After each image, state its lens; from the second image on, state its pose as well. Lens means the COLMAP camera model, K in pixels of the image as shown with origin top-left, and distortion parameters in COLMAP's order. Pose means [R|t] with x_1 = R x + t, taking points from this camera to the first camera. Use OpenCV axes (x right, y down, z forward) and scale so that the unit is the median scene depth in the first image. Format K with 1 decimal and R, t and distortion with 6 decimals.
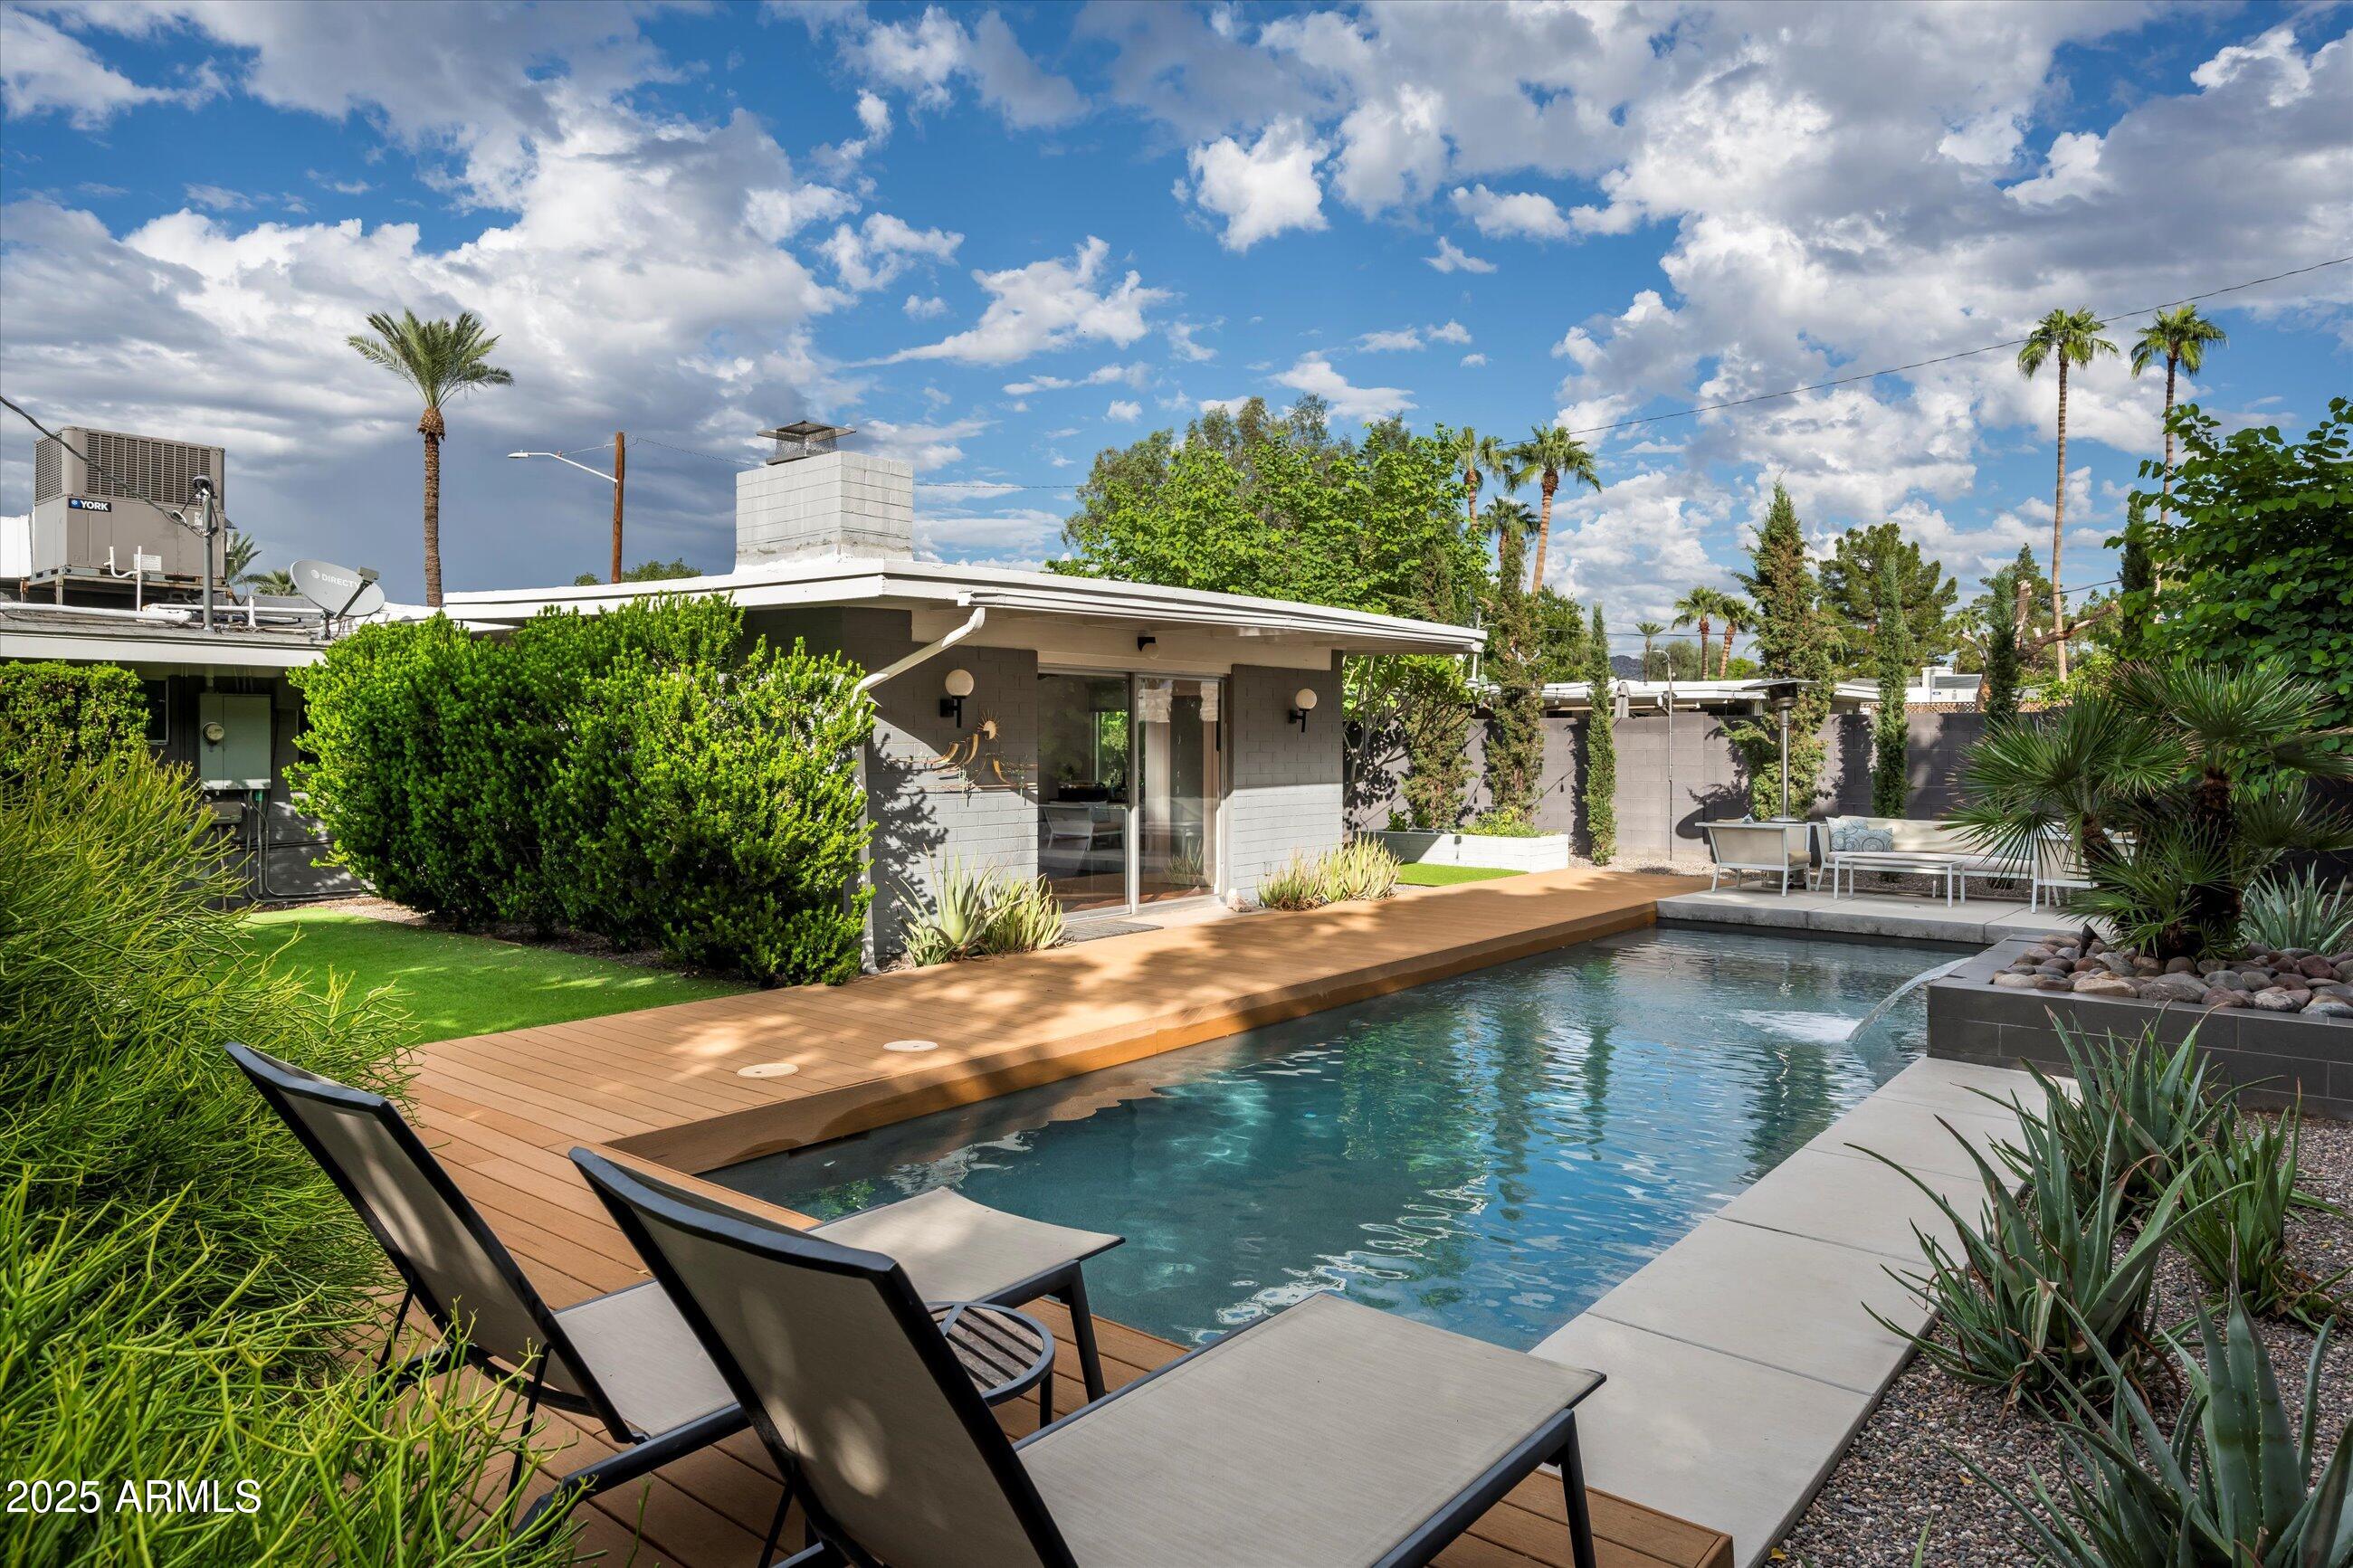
lens RADIAL K [[1451.9, 0, 1176.5], [0, 1451.9, 784.0], [0, 0, 1]] dist [0.002943, -0.000260]
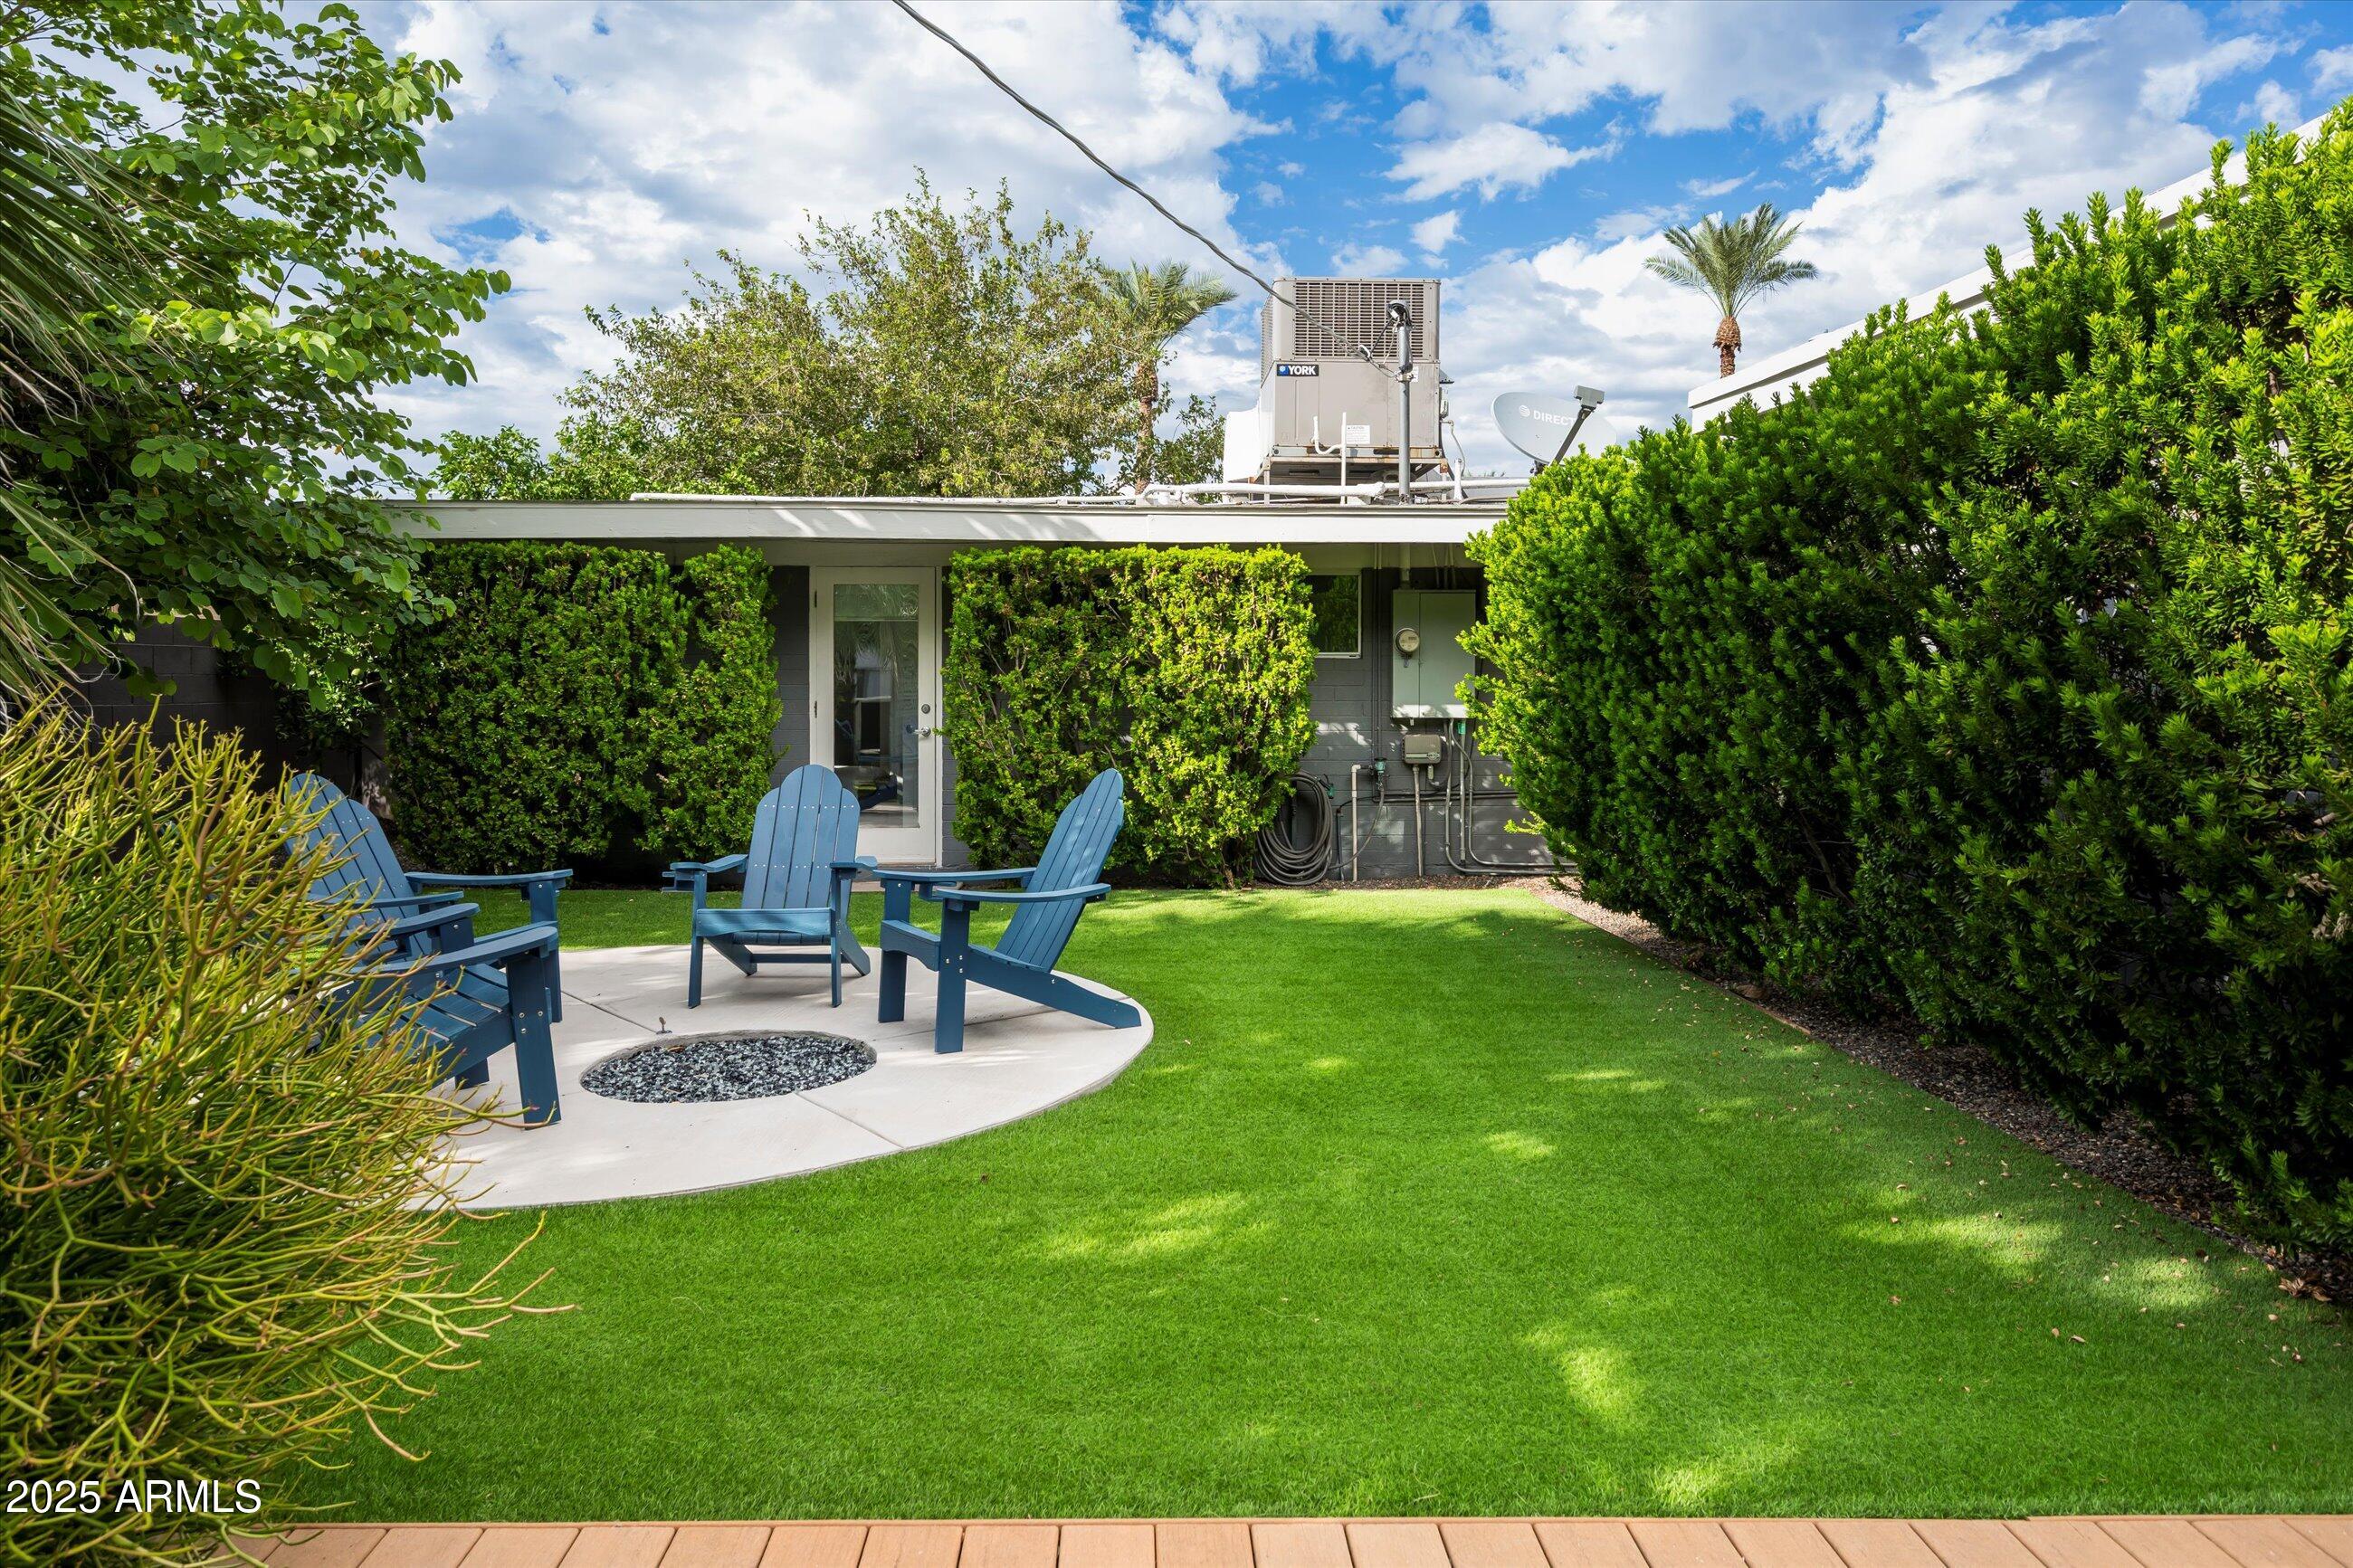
lens RADIAL K [[1413.6, 0, 1169.6], [0, 1413.6, 684.1], [0, 0, 1]] dist [-0.004297, -0.000373]
pose [[0.655709, -0.001664, -0.755012, -0.206408], [-0.023001, 0.999489, -0.022178, 0.006189], [0.754663, 0.031908, 0.655336, 0.462954]]
